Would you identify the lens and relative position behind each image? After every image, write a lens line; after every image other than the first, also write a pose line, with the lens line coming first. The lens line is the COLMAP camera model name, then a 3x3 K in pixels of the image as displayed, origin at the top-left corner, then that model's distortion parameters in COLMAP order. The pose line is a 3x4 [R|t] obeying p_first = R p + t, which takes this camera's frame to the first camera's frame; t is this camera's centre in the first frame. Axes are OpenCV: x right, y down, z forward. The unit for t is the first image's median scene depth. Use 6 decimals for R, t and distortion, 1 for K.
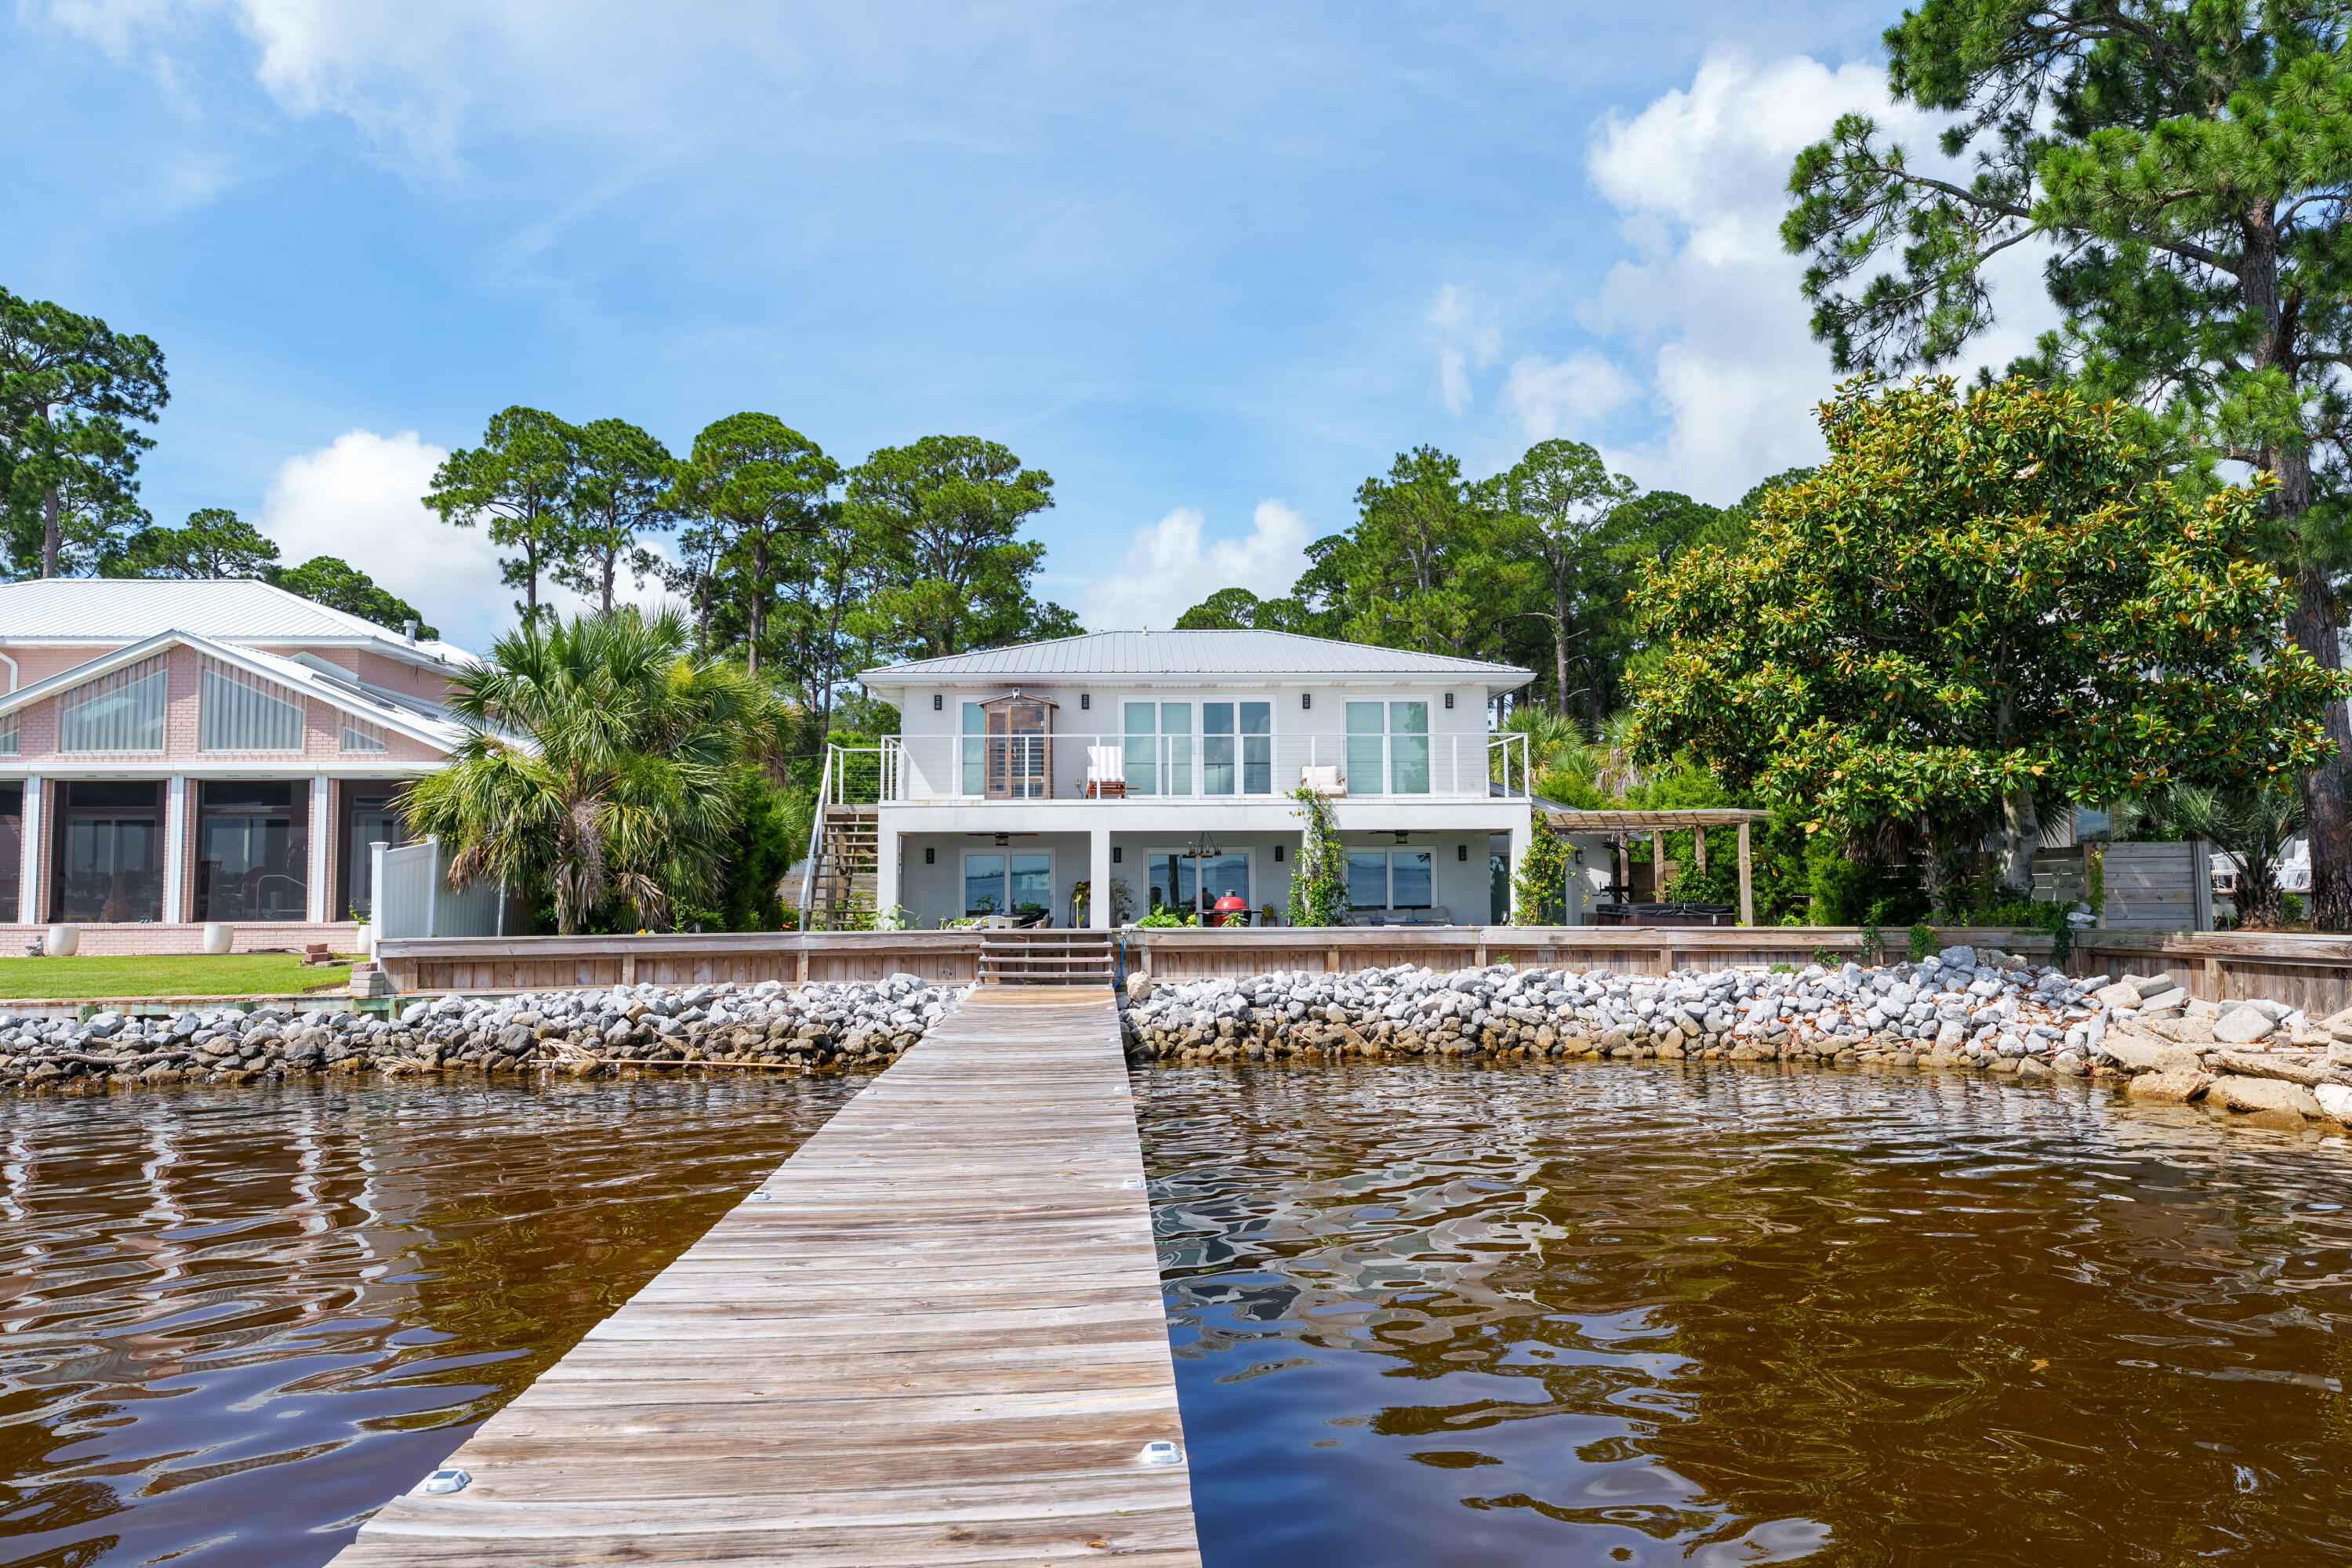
lens RADIAL K [[1617.5, 0, 1176.0], [0, 1617.5, 784.0], [0, 0, 1]] dist [-0.001605, -0.001278]
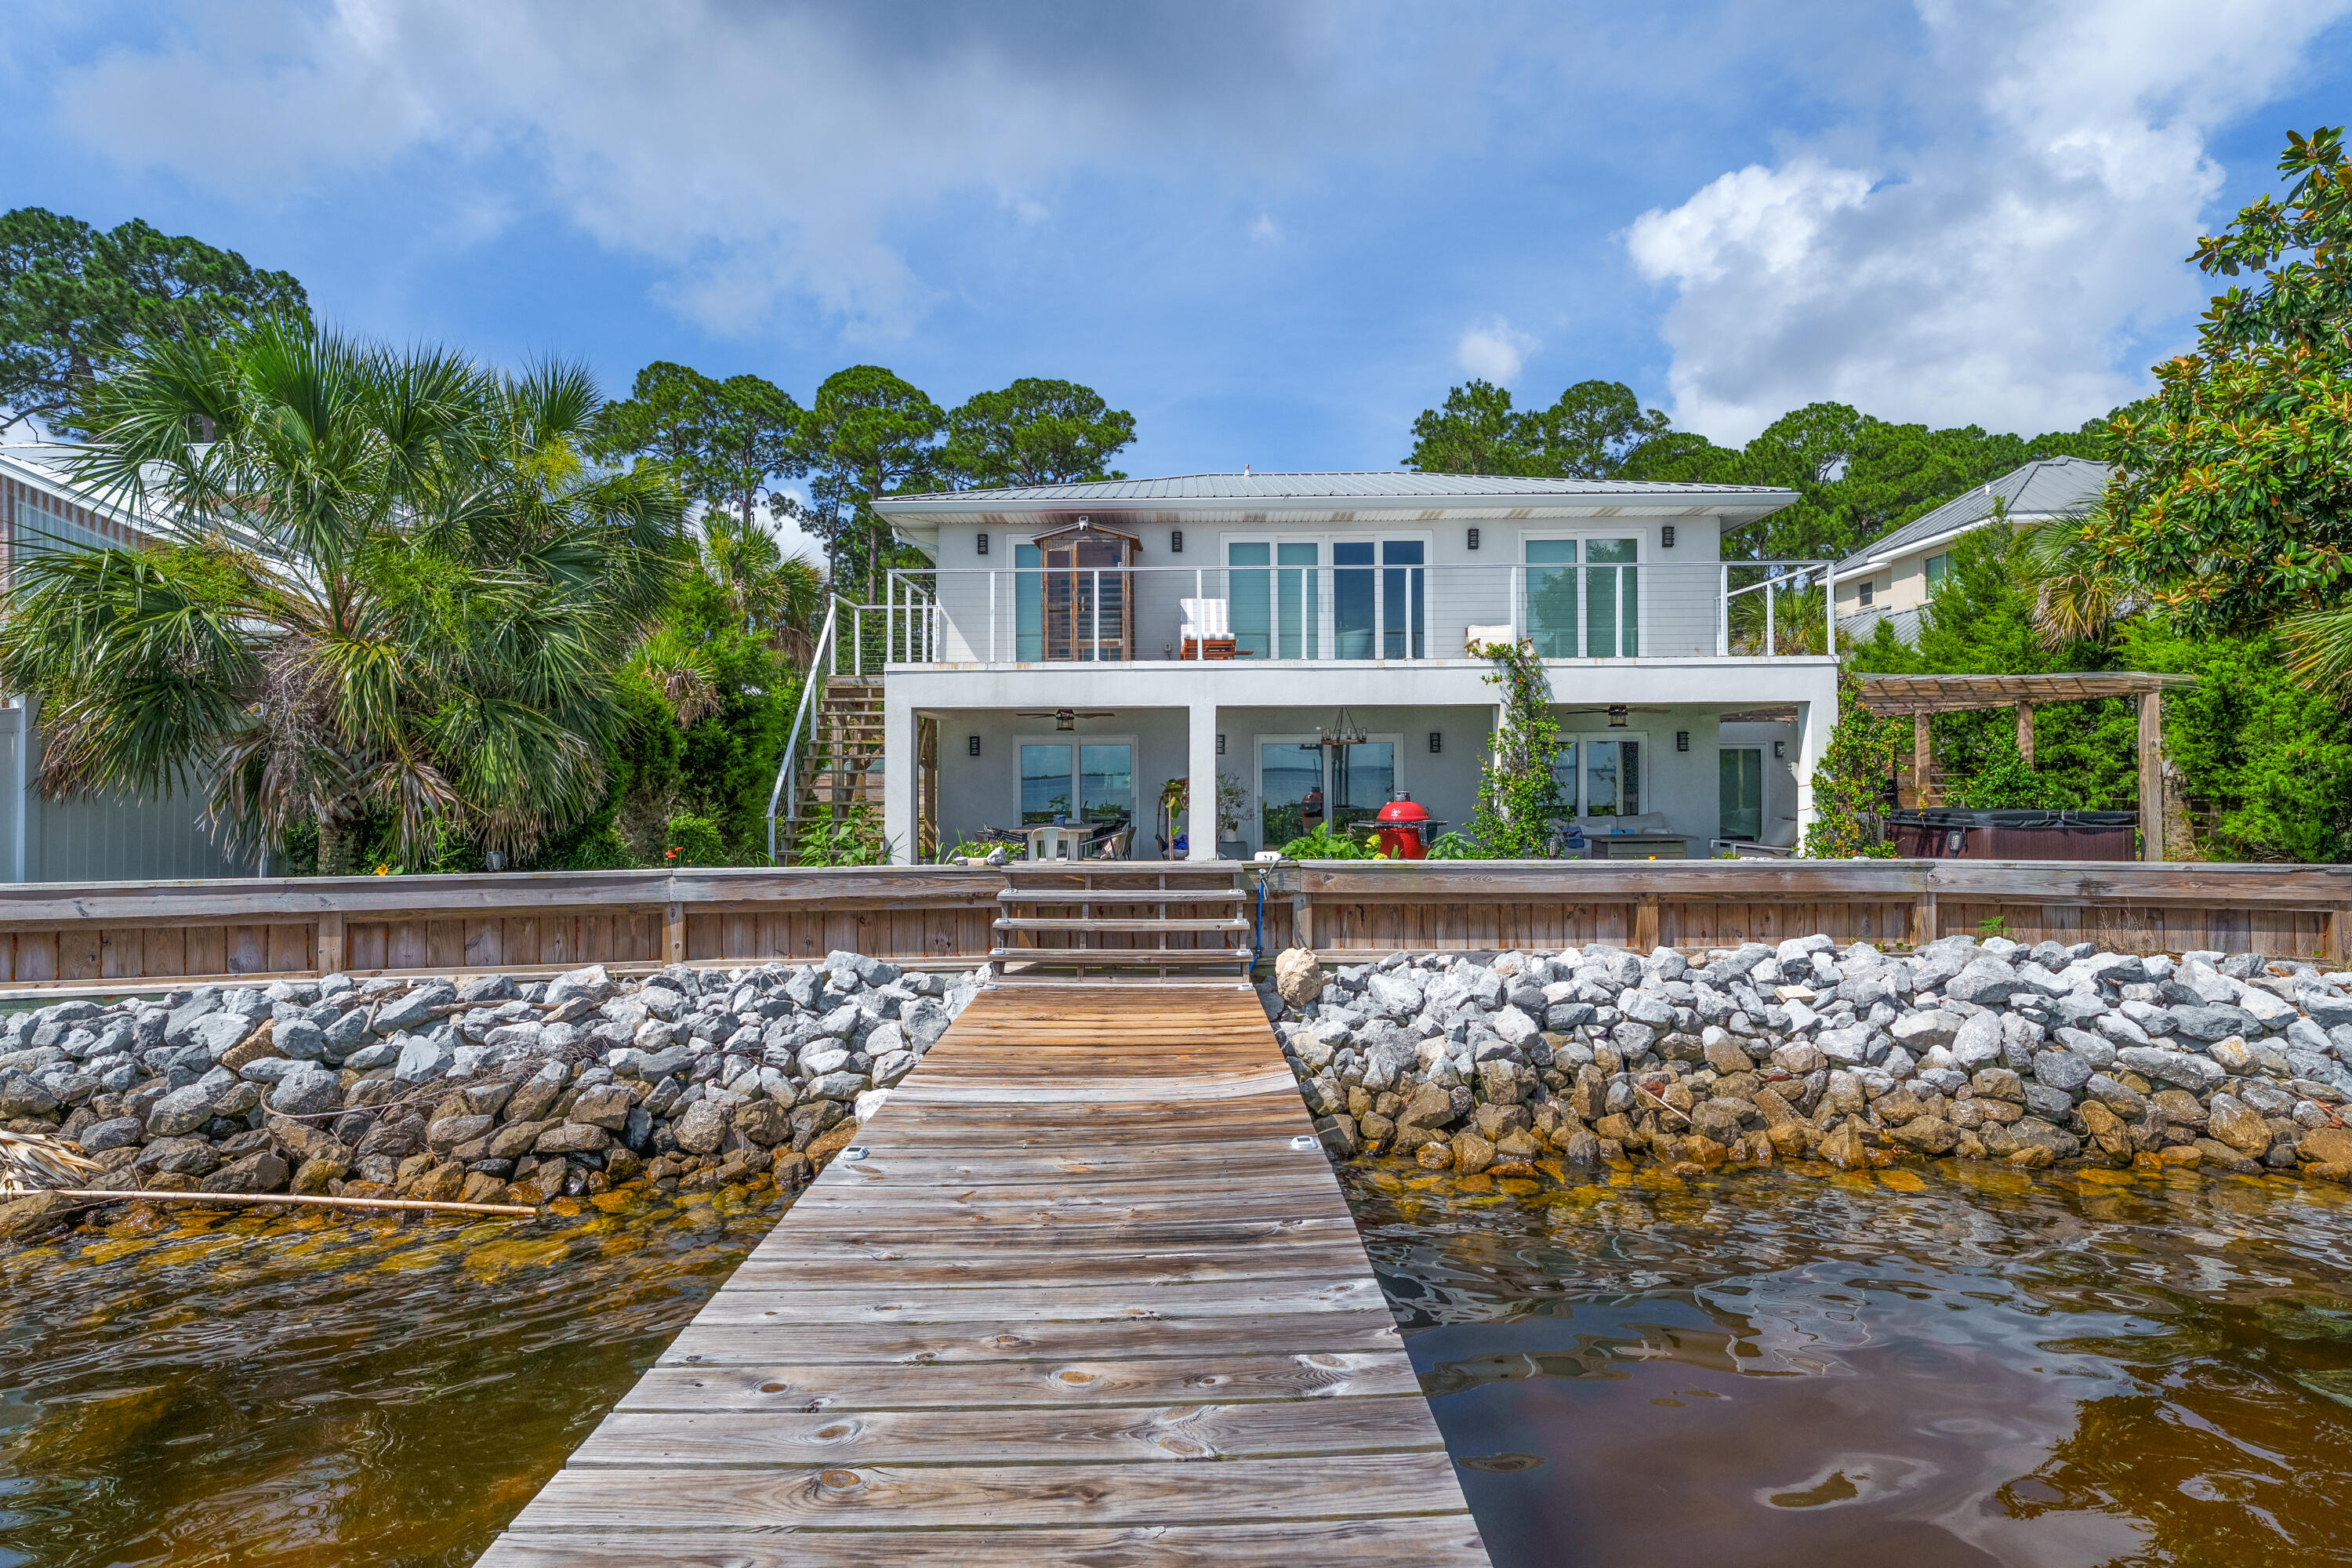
lens RADIAL K [[1155.0, 0, 1176.0], [0, 1155.0, 784.0], [0, 0, 1]] dist [-0.000362, -0.000007]
pose [[0.999113, -0.000066, -0.042108, -0.037333], [0.002620, 0.998158, 0.060609, 0.032196], [0.042027, -0.060666, 0.997273, 0.503278]]
